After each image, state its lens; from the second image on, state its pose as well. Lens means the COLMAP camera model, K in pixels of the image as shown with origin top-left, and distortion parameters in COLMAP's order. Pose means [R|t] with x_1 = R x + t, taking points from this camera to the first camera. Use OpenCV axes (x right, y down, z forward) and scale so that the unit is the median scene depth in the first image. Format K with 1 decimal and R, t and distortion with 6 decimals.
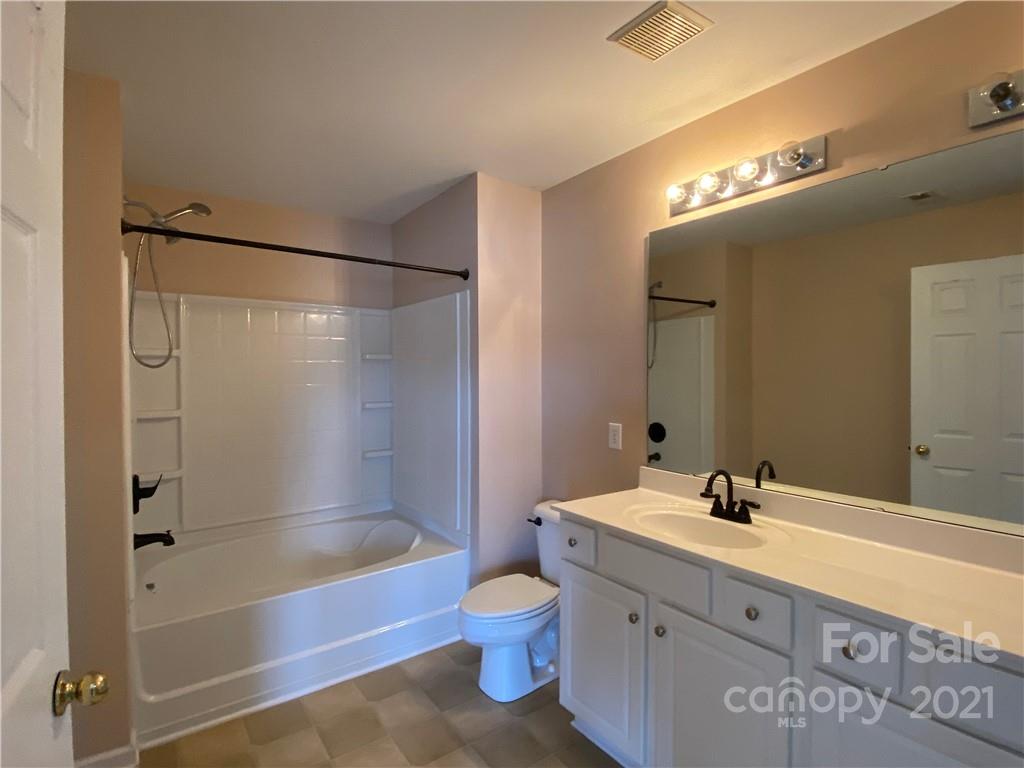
lens RADIAL K [[505.3, 0, 512.5], [0, 505.3, 390.5], [0, 0, 1]] dist [0.000405, -0.003834]
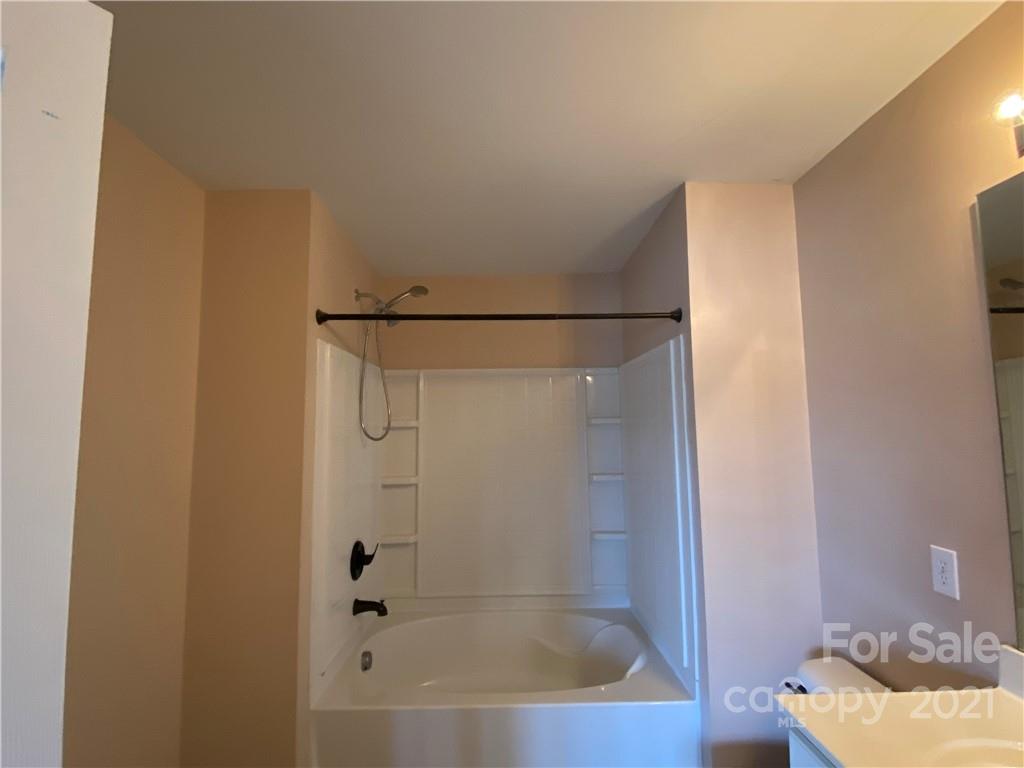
lens RADIAL K [[505.3, 0, 509.9], [0, 505.3, 375.9], [0, 0, 1]] dist [0.000405, -0.003834]
pose [[0.808485, -0.069507, -0.584398, 0.150655], [-0.005516, 0.992063, -0.125624, -0.044436], [0.588491, 0.104789, 0.801684, 0.264739]]
